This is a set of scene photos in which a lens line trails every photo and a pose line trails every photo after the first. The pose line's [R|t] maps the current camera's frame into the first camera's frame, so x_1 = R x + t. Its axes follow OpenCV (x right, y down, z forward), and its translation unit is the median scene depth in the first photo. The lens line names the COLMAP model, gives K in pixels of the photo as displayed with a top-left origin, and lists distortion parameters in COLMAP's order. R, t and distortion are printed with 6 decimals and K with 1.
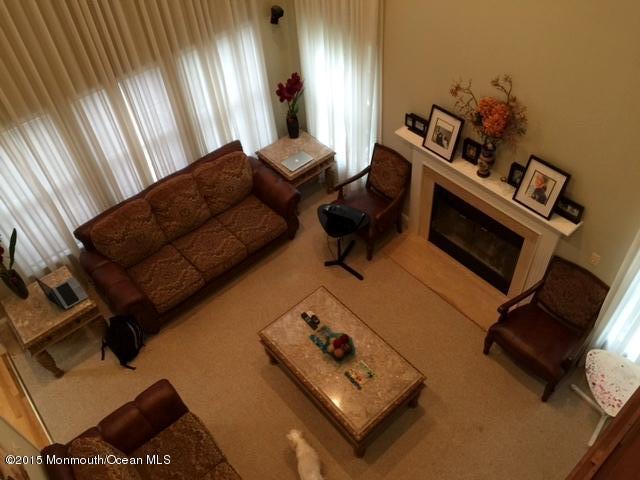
lens RADIAL K [[543.6, 0, 320.4], [0, 543.6, 236.4], [0, 0, 1]] dist [0.052046, -0.056975]
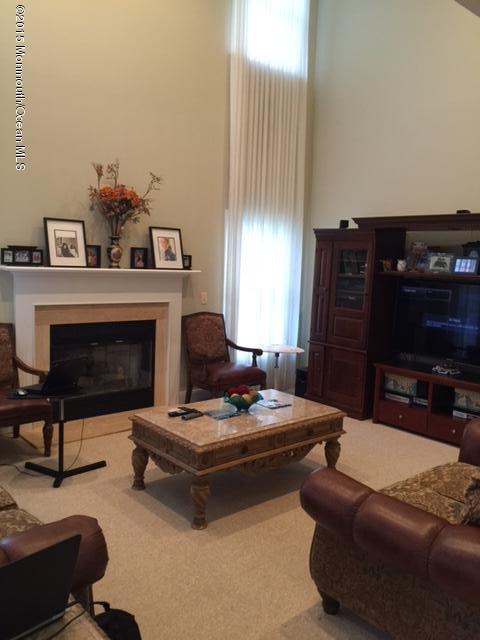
lens RADIAL K [[543.6, 0, 241.0], [0, 543.6, 319.5], [0, 0, 1]] dist [0.052046, -0.056975]
pose [[-0.013911, -0.042895, 0.998983, -0.682278], [0.703495, 0.709559, 0.040264, 0.075006], [-0.710564, 0.703339, 0.020306, 0.794508]]
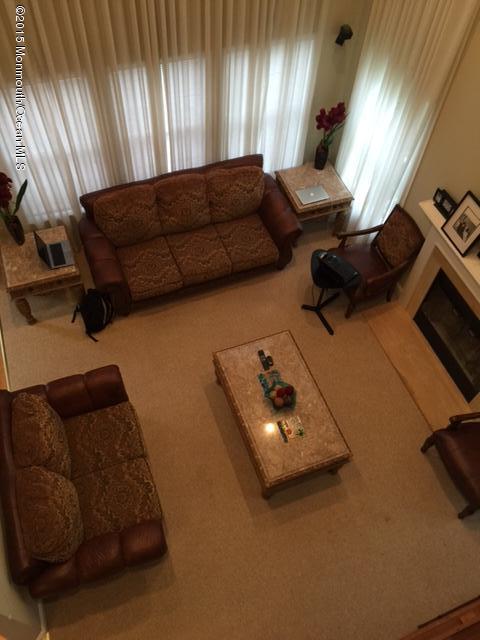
lens RADIAL K [[543.6, 0, 242.1], [0, 543.6, 321.3], [0, 0, 1]] dist [0.052046, -0.056975]
pose [[0.934369, 0.341442, -0.101845, 0.018674], [-0.321279, 0.930950, 0.173528, -0.069045], [0.154062, -0.129418, 0.979549, 0.013555]]
